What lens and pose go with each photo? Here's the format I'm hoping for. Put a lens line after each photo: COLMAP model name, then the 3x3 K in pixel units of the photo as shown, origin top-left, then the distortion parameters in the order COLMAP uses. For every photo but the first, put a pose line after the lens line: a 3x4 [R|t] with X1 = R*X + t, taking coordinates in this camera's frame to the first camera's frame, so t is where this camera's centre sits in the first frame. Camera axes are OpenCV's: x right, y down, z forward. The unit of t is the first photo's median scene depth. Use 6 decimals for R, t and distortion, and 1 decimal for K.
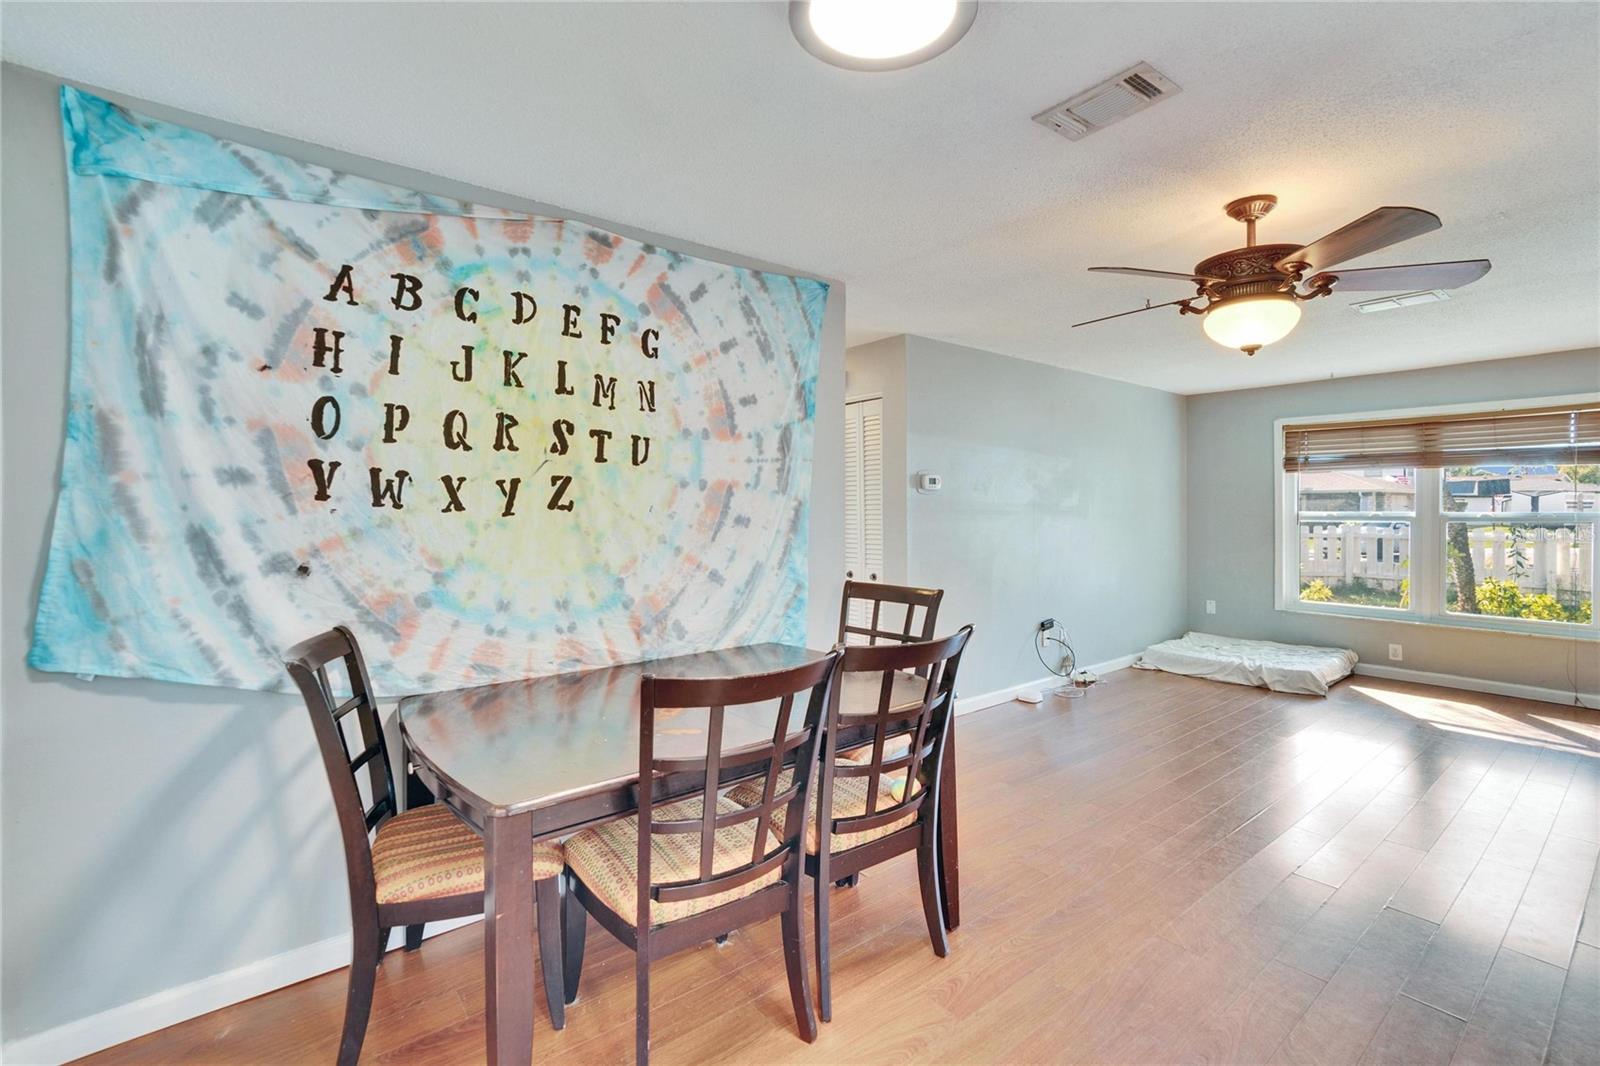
lens RADIAL K [[717.1, 0, 793.6], [0, 717.1, 511.4], [0, 0, 1]] dist [-0.012203, 0.005001]
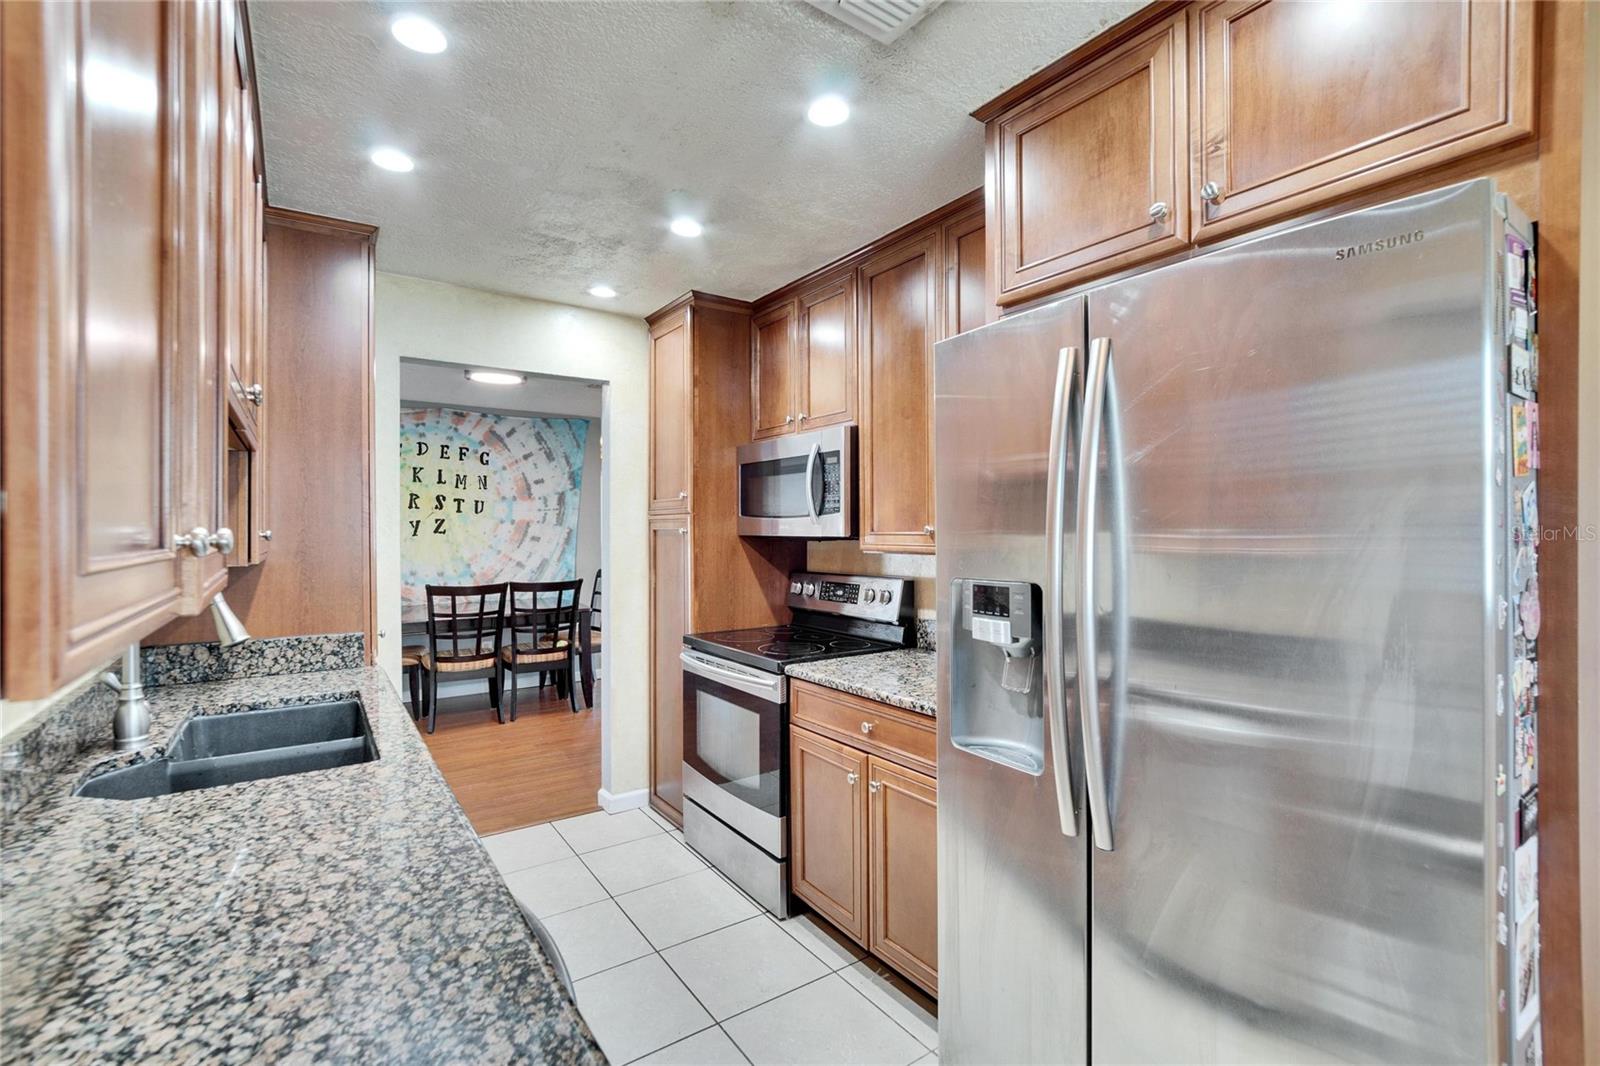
lens RADIAL K [[717.1, 0, 796.5], [0, 717.1, 538.6], [0, 0, 1]] dist [-0.012203, 0.005001]
pose [[0.997566, -0.003017, -0.069664, 0.841549], [0.003129, 0.999994, 0.001500, 0.012269], [0.069659, -0.001714, 0.997569, -1.048801]]
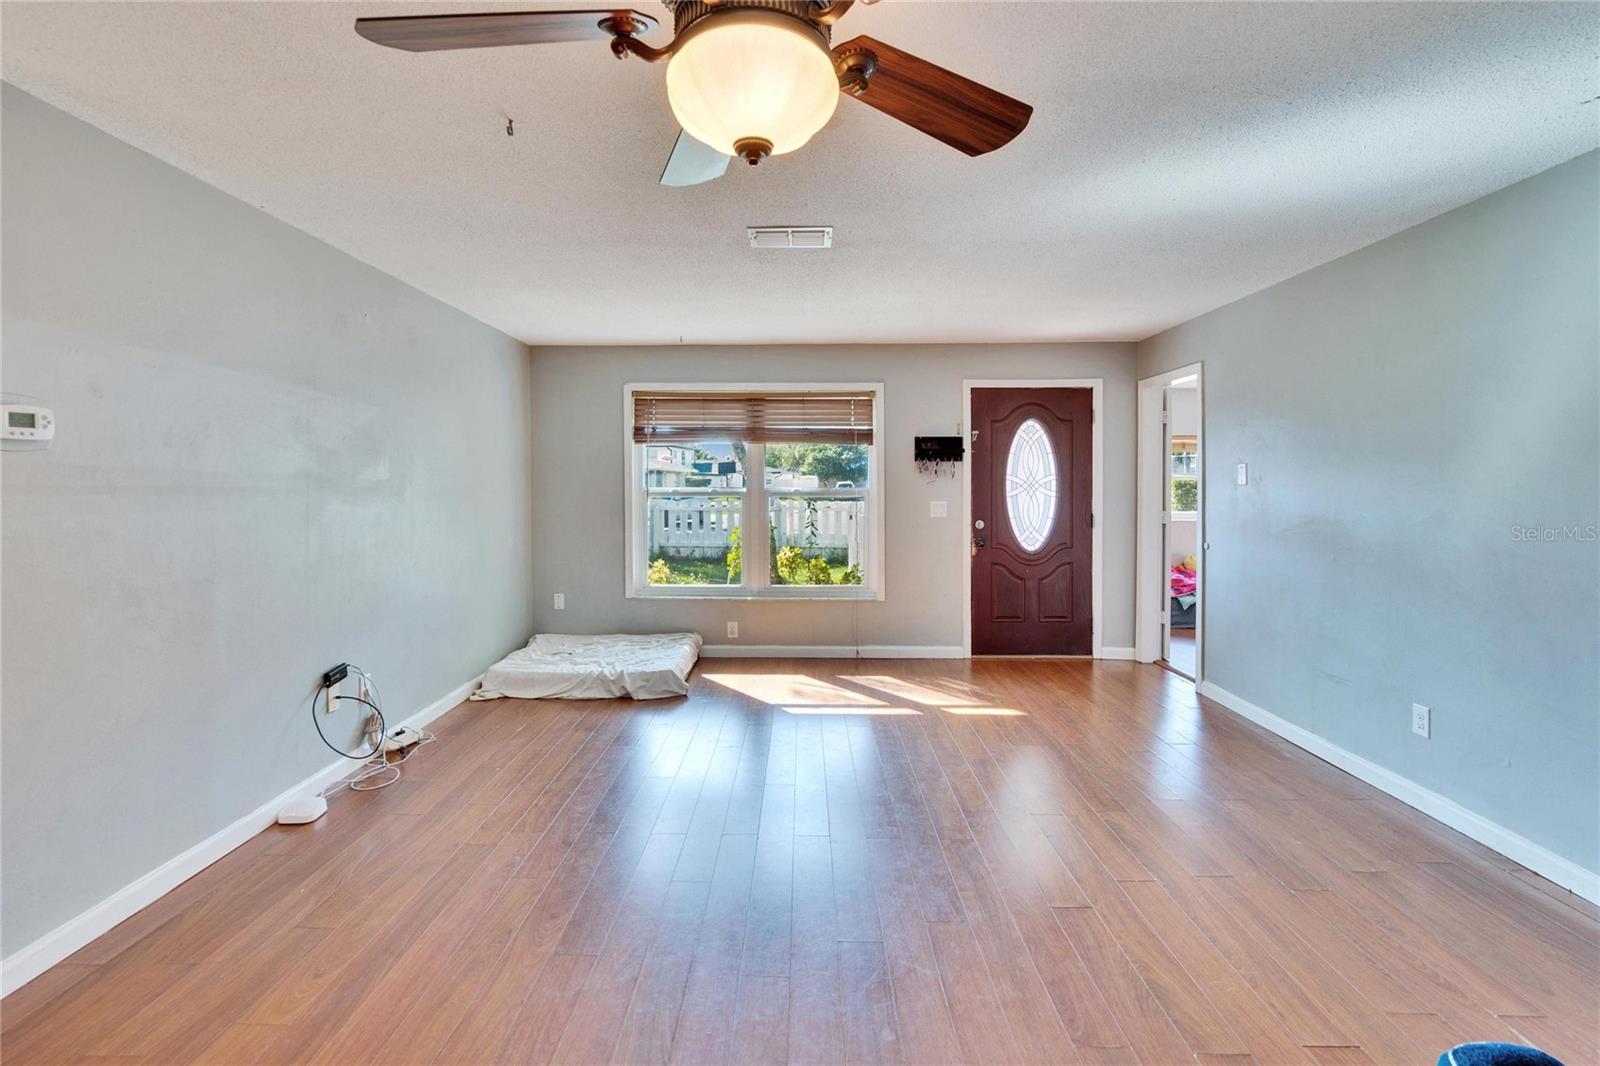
lens RADIAL K [[717.1, 0, 789.2], [0, 717.1, 495.8], [0, 0, 1]] dist [-0.012203, 0.005001]
pose [[0.634505, -0.012822, 0.772813, 0.235449], [0.002966, 0.999895, 0.014154, -0.002434], [-0.772913, -0.006689, 0.634477, 0.566187]]
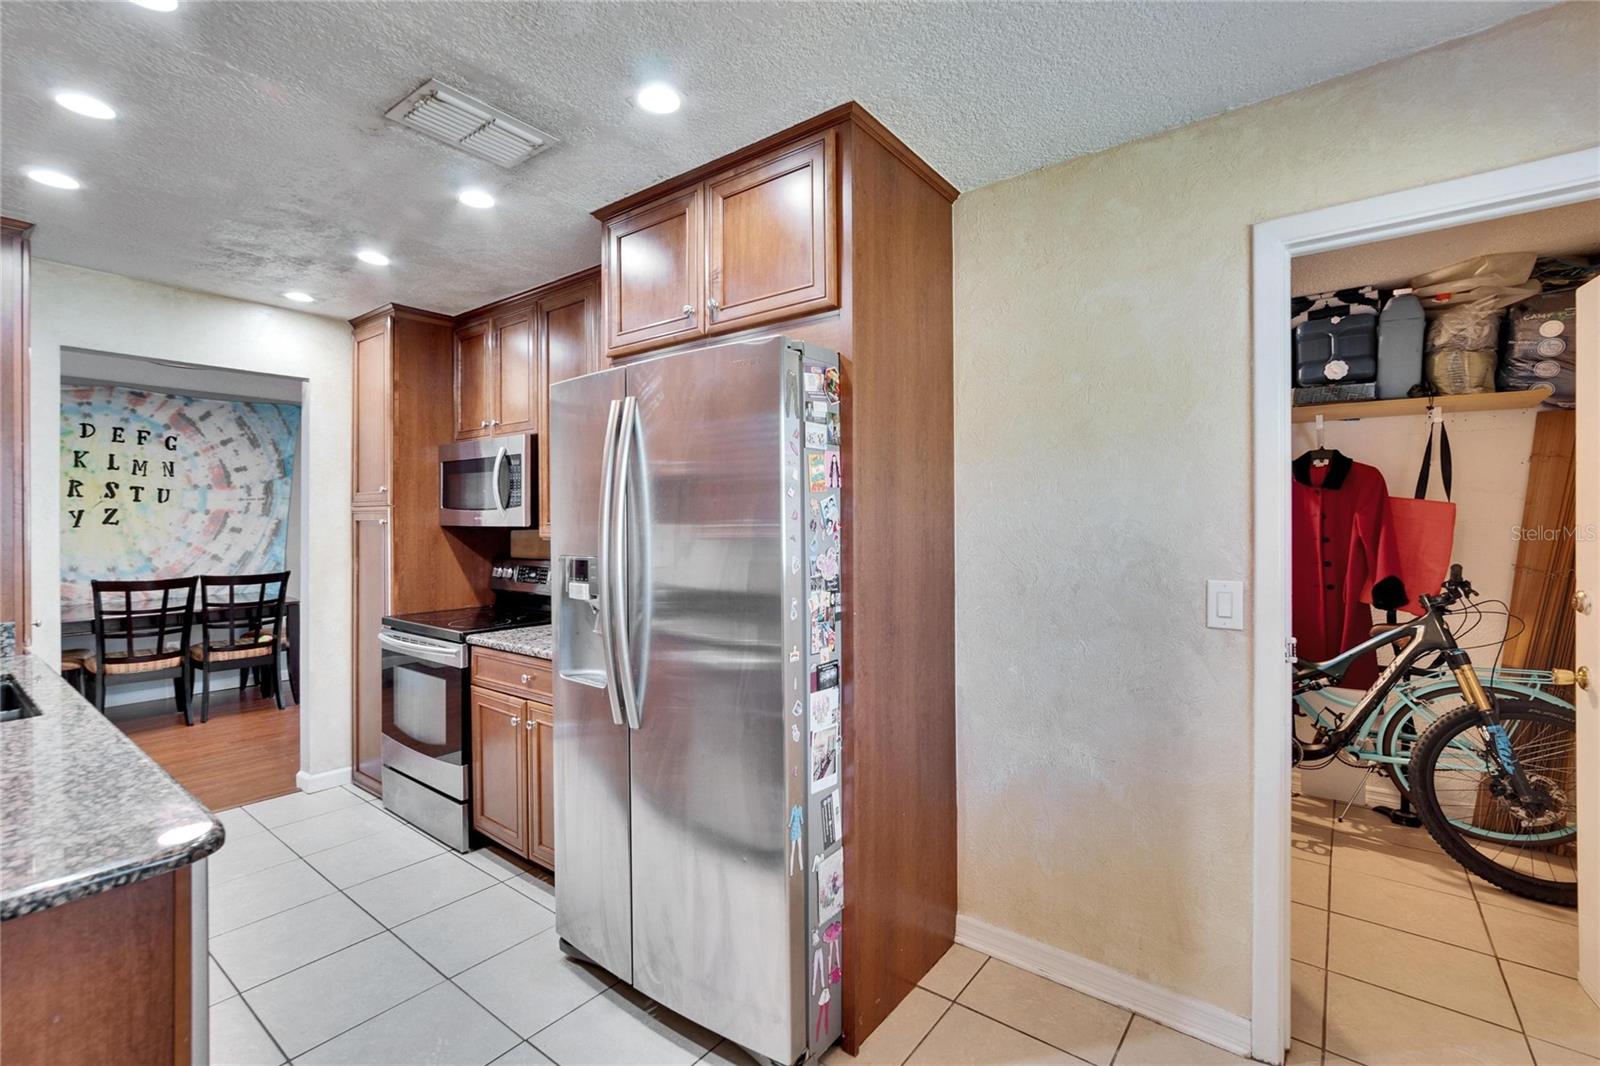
lens RADIAL K [[717.1, 0, 786.3], [0, 717.1, 520.9], [0, 0, 1]] dist [-0.012203, 0.005001]
pose [[0.974702, -0.004117, 0.223472, 0.971282], [0.006183, 0.999944, -0.008545, 0.014448], [-0.223424, 0.009710, 0.974673, -1.262747]]
